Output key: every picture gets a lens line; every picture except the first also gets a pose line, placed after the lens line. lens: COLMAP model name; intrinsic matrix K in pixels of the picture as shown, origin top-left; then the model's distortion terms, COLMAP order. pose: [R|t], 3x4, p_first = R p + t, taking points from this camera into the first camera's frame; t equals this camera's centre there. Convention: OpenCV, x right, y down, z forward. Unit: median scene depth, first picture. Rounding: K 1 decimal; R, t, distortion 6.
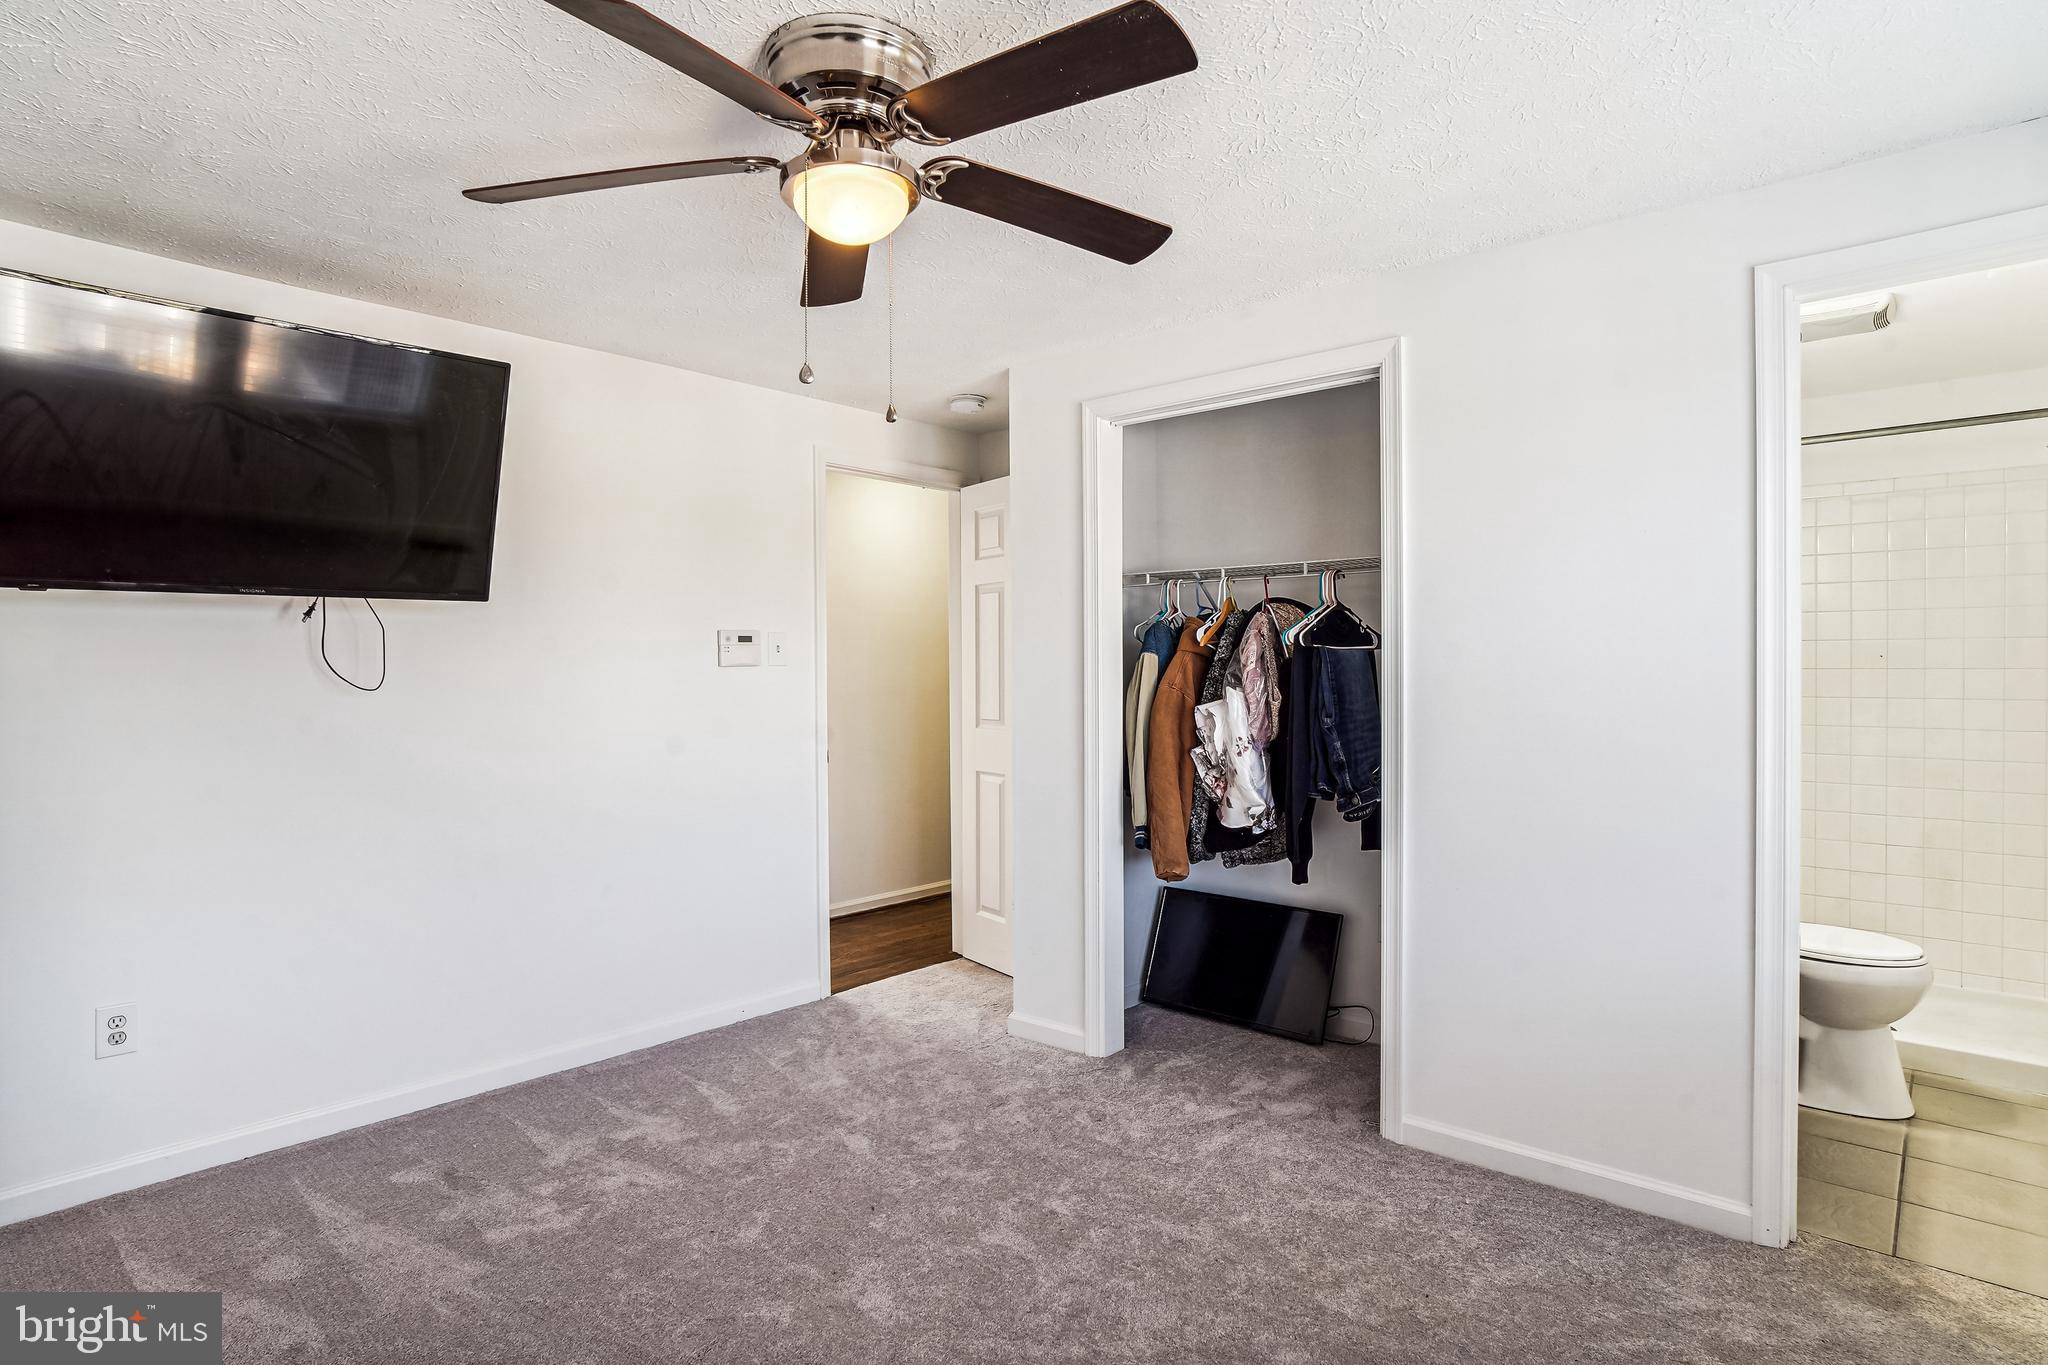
lens RADIAL K [[1093.6, 0, 1018.3], [0, 1093.6, 678.7], [0, 0, 1]] dist [-0.037989, 0.021176]
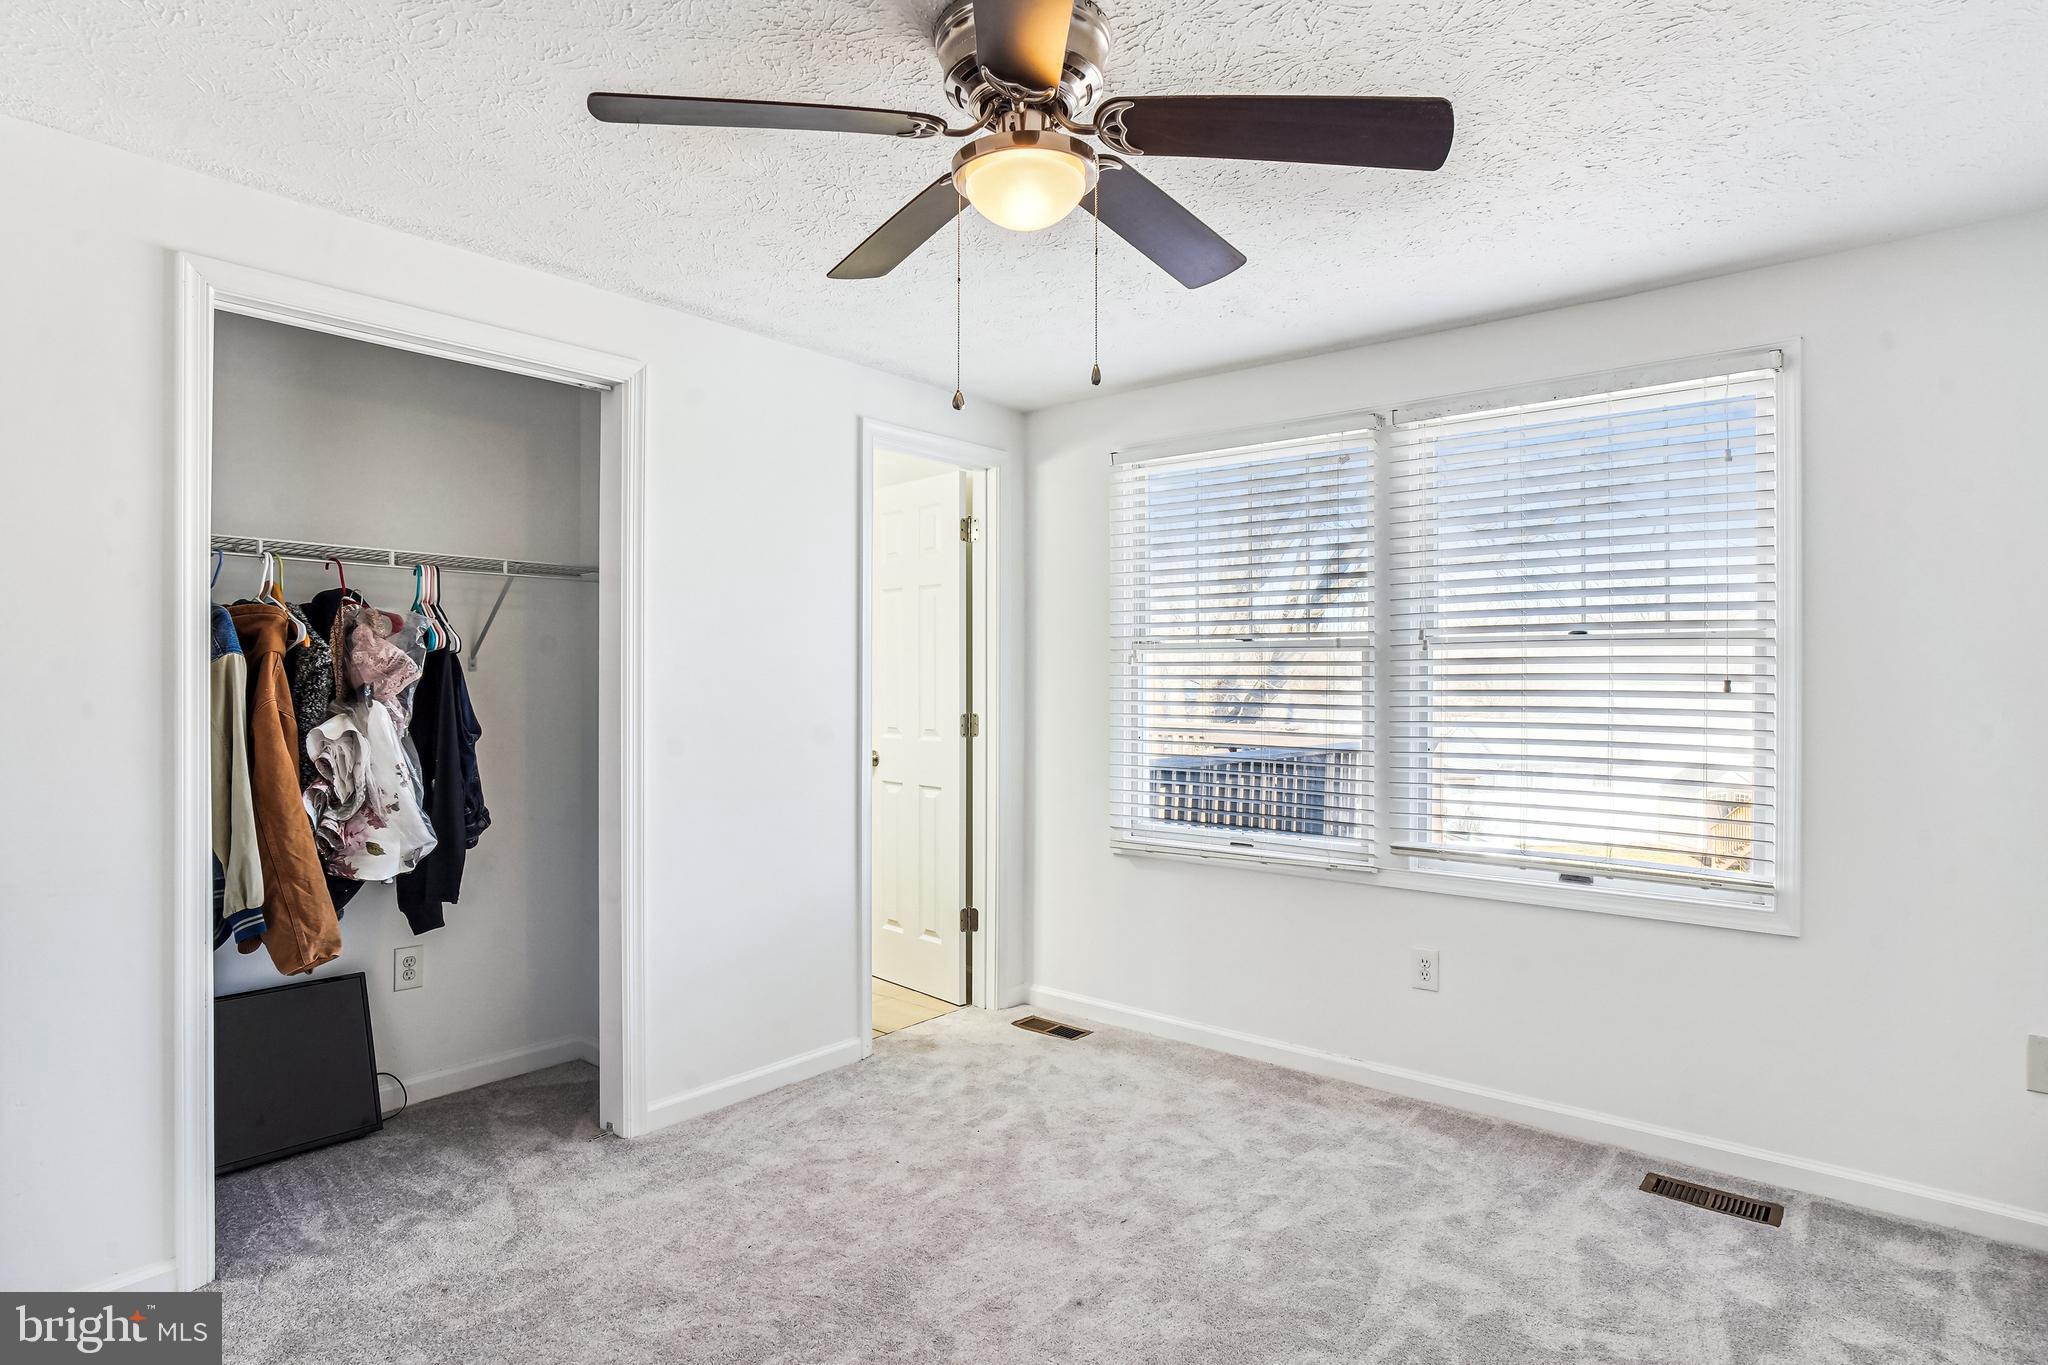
lens RADIAL K [[1093.6, 0, 1018.3], [0, 1093.6, 678.7], [0, 0, 1]] dist [-0.037989, 0.021176]
pose [[-0.011734, -0.001252, 0.999930, -0.595954], [0.007414, 0.999972, 0.001339, -0.006975], [-0.999904, 0.007429, -0.011724, 0.556029]]
